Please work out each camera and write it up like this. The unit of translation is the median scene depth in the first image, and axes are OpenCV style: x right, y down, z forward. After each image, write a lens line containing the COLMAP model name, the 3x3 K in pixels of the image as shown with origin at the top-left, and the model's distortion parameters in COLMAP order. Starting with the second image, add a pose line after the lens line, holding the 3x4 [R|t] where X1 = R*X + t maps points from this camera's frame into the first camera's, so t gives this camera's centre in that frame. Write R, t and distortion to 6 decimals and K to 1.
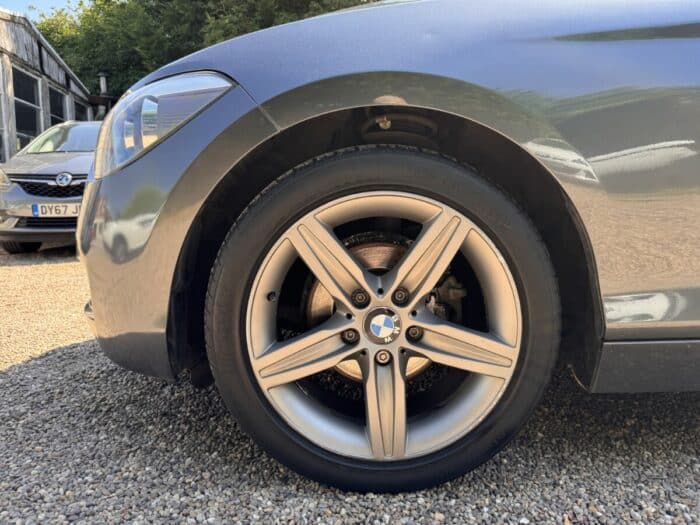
lens RADIAL K [[480.8, 0, 346.6], [0, 480.8, 253.4], [0, 0, 1]] dist [0.040687, -0.051415]
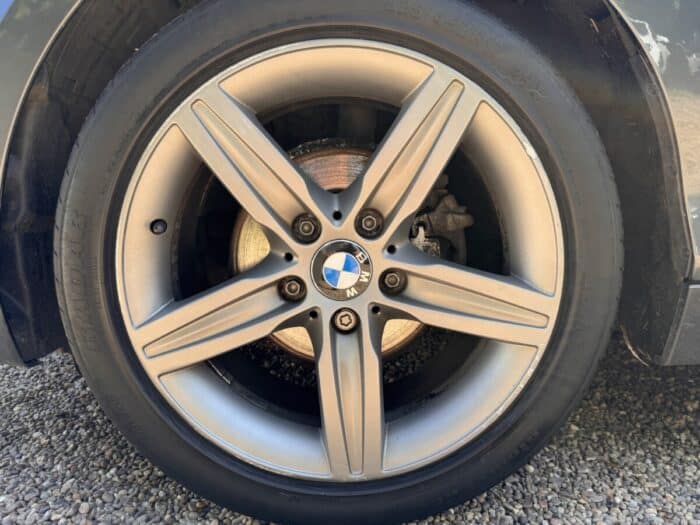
lens RADIAL K [[477.3, 0, 350.0], [0, 477.3, 262.5], [0, 0, 1]] dist [0.043280, -0.055663]
pose [[0.999518, -0.026579, 0.016055, 0.070686], [0.025976, 0.998990, 0.036657, 0.110222], [-0.017013, -0.036222, 0.999199, 0.352269]]
